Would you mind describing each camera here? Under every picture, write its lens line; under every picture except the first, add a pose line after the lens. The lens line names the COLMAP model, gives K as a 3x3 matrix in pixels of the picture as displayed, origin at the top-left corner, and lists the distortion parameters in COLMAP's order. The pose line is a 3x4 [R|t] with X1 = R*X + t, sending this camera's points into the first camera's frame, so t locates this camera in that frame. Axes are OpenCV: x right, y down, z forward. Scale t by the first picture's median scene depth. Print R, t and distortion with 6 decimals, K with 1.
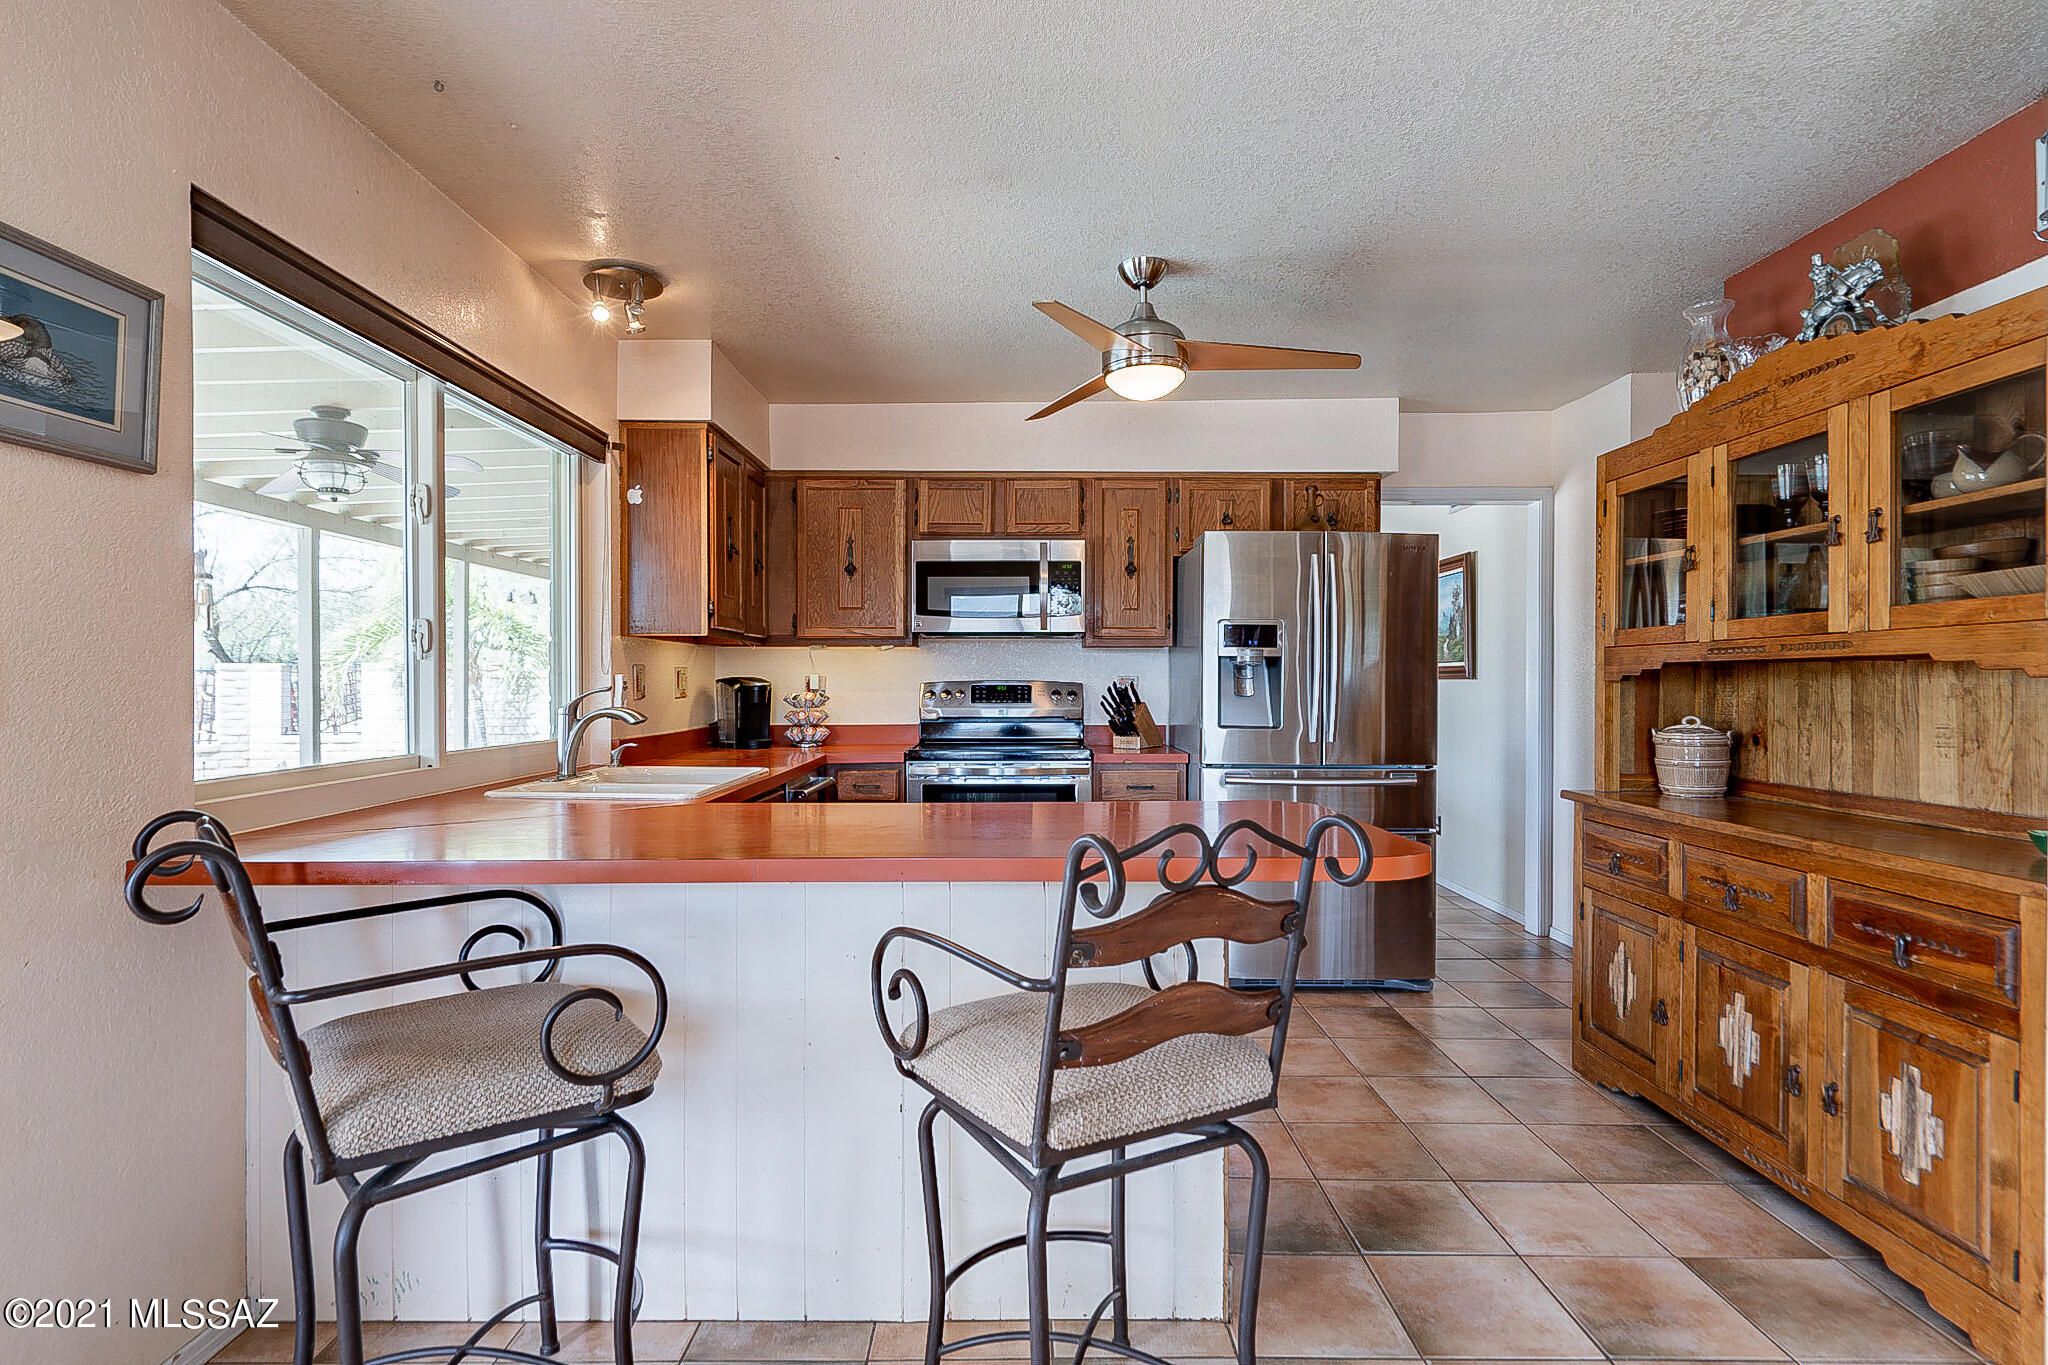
lens RADIAL K [[1031.7, 0, 1024.0], [0, 1031.7, 682.5], [0, 0, 1]] dist [0.001267, 0.000317]
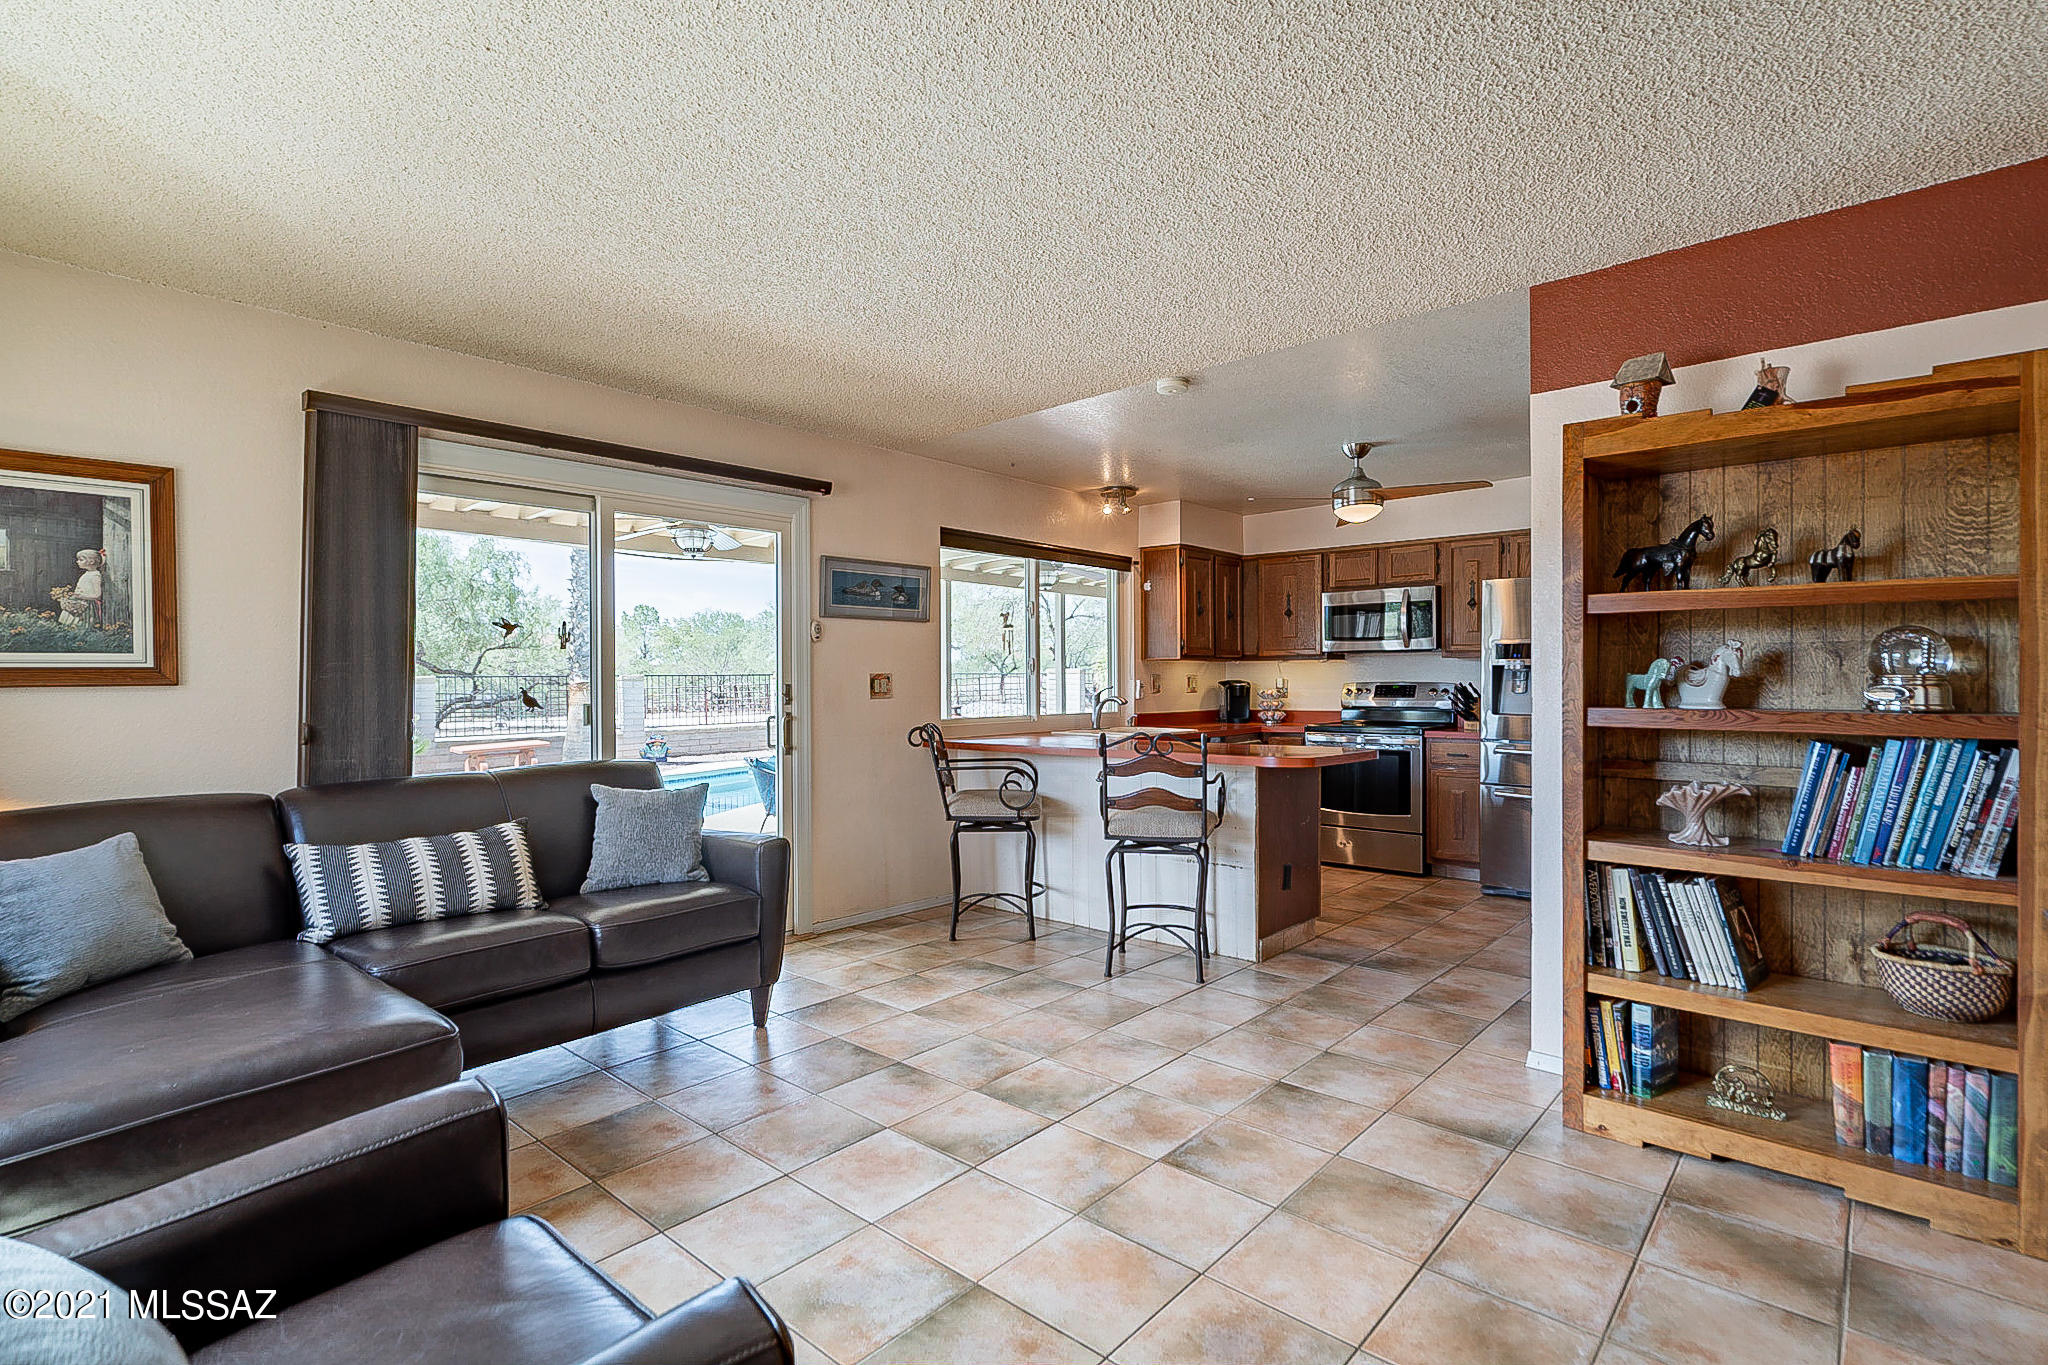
lens RADIAL K [[980.7, 0, 1024.0], [0, 980.7, 682.5], [0, 0, 1]] dist [-0.001166, -0.000140]
pose [[0.751313, -0.002504, -0.659942, 0.608619], [0.005362, 0.999983, 0.002311, -0.008280], [0.659925, -0.005275, 0.751313, -0.481184]]
